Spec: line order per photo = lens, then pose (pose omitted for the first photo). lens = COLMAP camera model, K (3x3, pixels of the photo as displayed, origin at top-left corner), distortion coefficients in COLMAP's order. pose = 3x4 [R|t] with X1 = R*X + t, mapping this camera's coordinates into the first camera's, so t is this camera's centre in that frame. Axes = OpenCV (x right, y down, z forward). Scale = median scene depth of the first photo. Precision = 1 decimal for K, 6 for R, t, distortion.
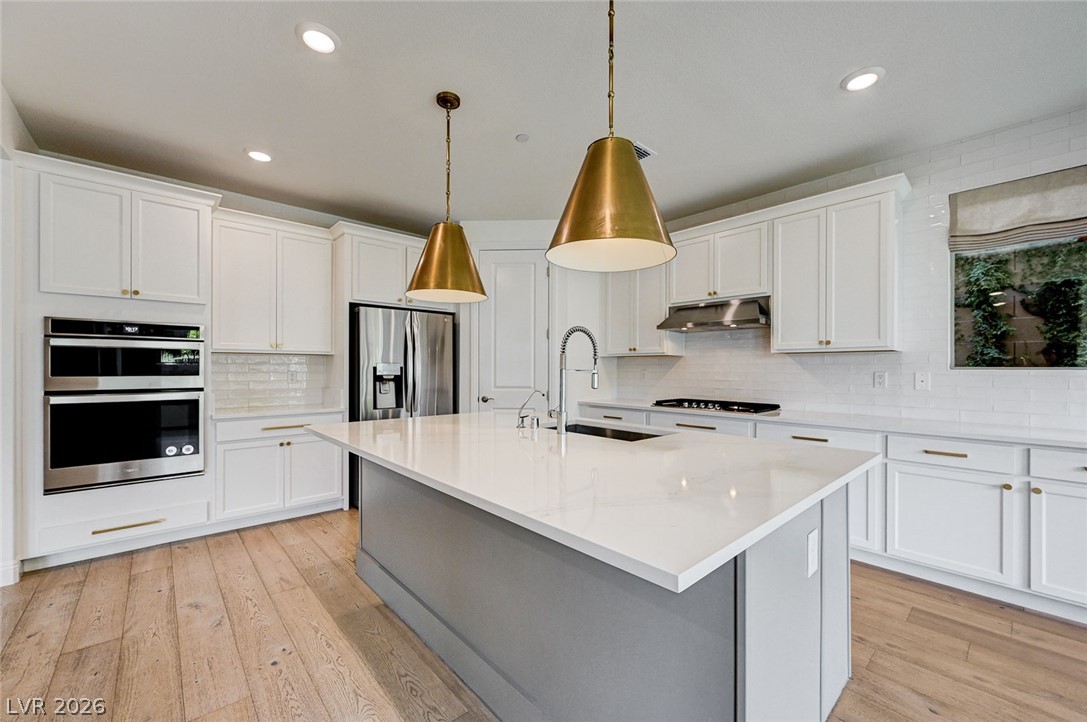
lens RADIAL K [[430.6, 0, 547.9], [0, 430.6, 369.0], [0, 0, 1]] dist [-0.000041, 0.000399]
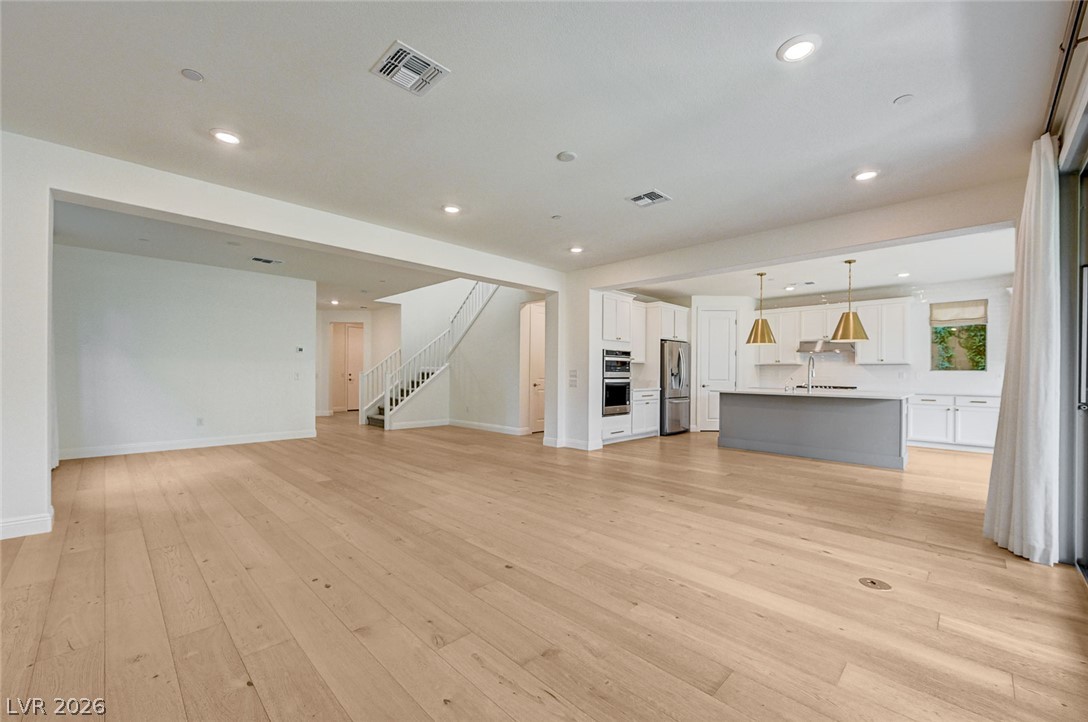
lens RADIAL K [[437.1, 0, 543.7], [0, 437.1, 370.1], [0, 0, 1]] dist [-0.002376, 0.000927]
pose [[0.998977, 0.005673, 0.044872, -1.319320], [-0.005484, 0.999976, -0.004346, 0.015851], [-0.044896, 0.004095, 0.998983, -1.332784]]
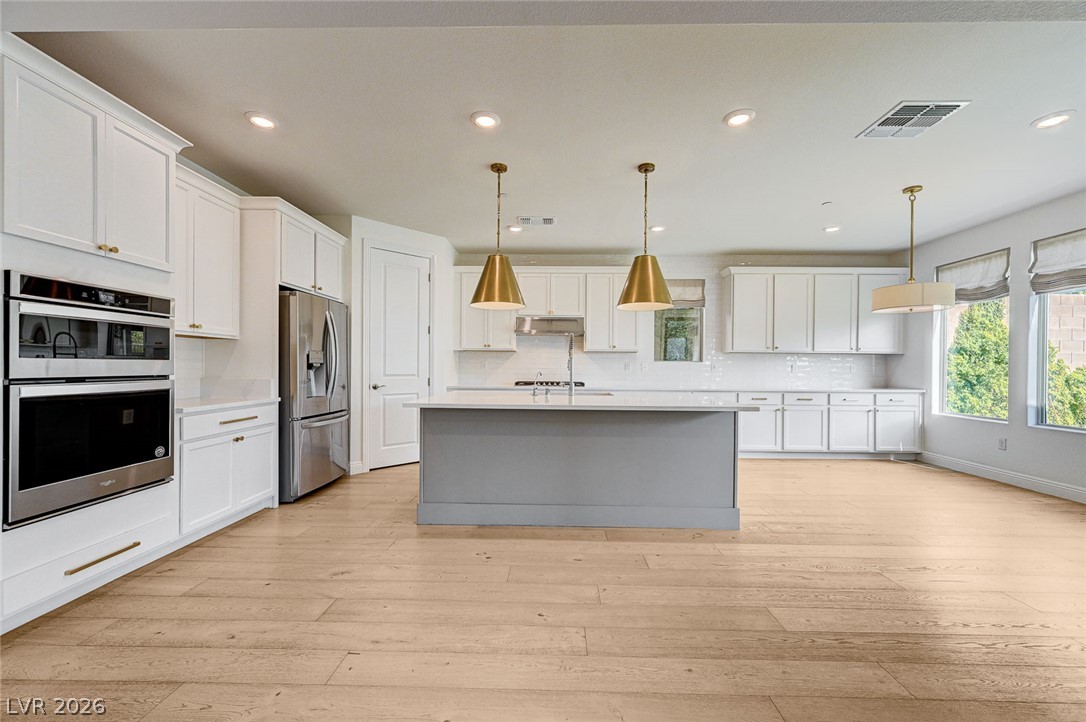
lens RADIAL K [[430.2, 0, 547.4], [0, 430.2, 369.0], [0, 0, 1]] dist [-0.000041, 0.000399]
pose [[0.689271, -0.001982, 0.724501, -0.851100], [-0.006009, 0.999946, 0.008453, 0.019656], [-0.724478, -0.010180, 0.689222, -0.073777]]
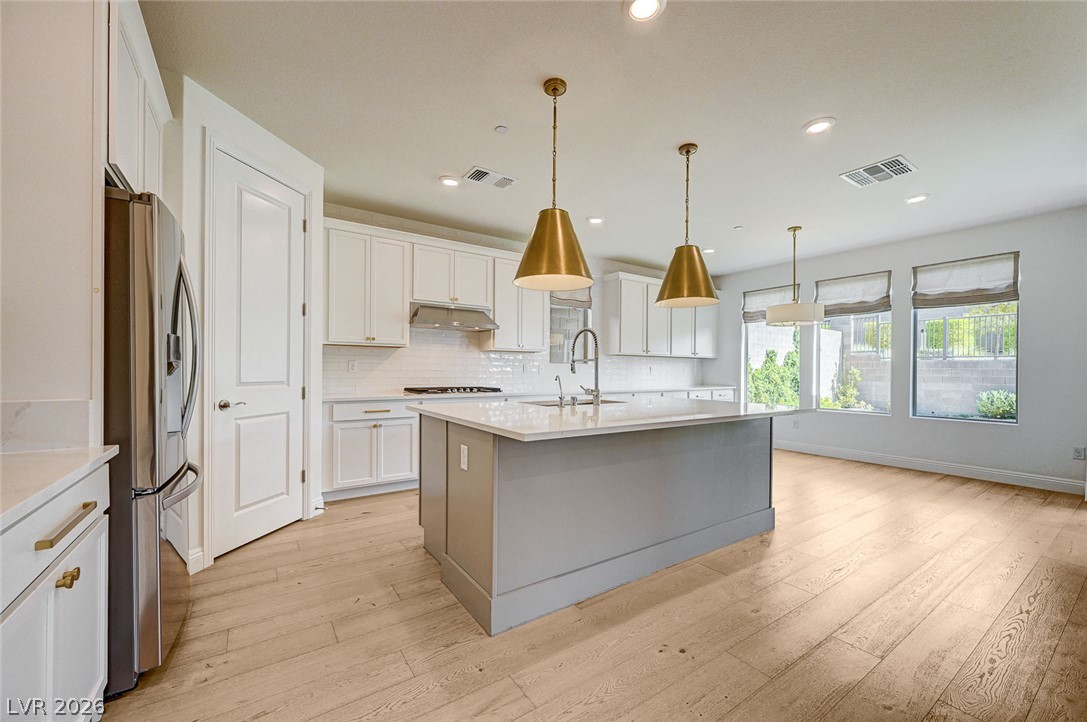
lens RADIAL K [[430.6, 0, 547.9], [0, 430.6, 369.0], [0, 0, 1]] dist [-0.000041, 0.000399]
pose [[0.136863, -0.001394, 0.990589, -0.909537], [-0.008068, 0.999964, 0.002522, 0.021019], [-0.990557, -0.008338, 0.136847, 0.646998]]
